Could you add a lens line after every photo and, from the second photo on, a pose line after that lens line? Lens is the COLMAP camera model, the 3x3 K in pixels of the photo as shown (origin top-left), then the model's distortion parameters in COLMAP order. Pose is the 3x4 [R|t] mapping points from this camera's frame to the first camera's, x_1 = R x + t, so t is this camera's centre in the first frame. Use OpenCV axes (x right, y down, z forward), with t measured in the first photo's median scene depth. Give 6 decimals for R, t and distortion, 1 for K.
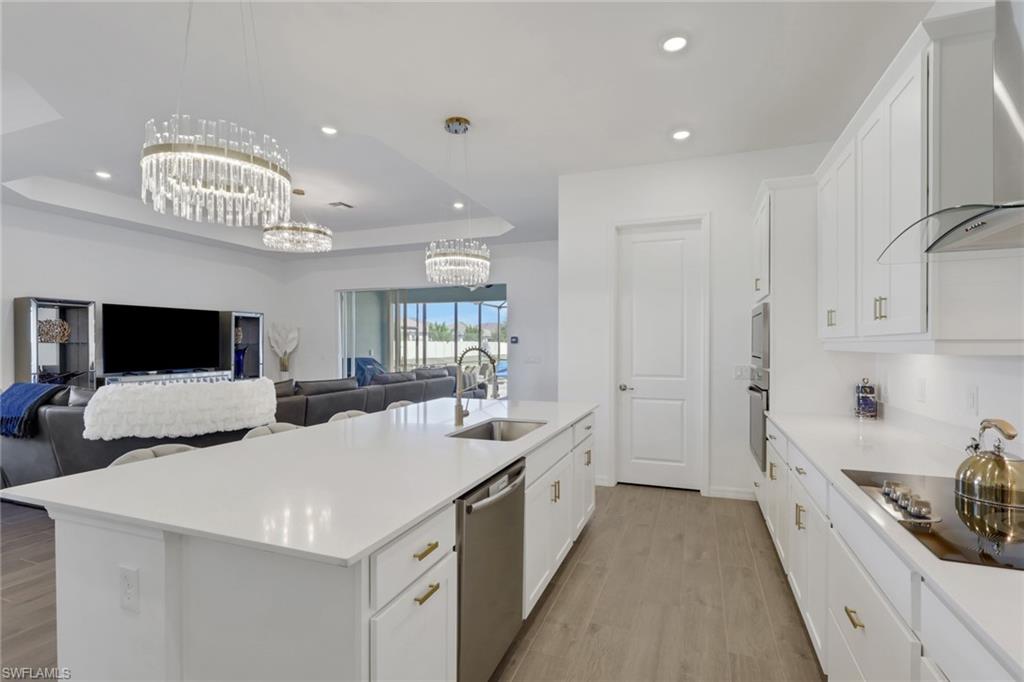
lens RADIAL K [[484.3, 0, 512.3], [0, 484.3, 347.4], [0, 0, 1]] dist [0.001562, 0.000412]
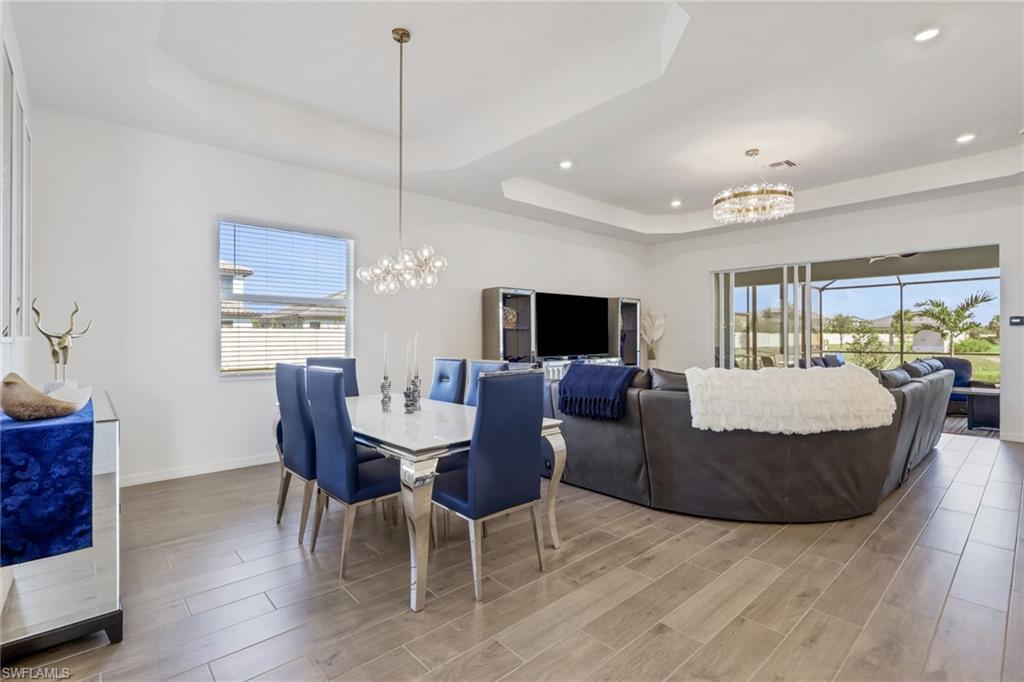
lens RADIAL K [[483.6, 0, 509.0], [0, 483.6, 337.6], [0, 0, 1]] dist [-0.002771, -0.000819]
pose [[0.886585, -0.002686, -0.462558, -0.392802], [0.001085, 0.999992, -0.003727, 0.013154], [0.462565, 0.002803, 0.886581, 0.027122]]
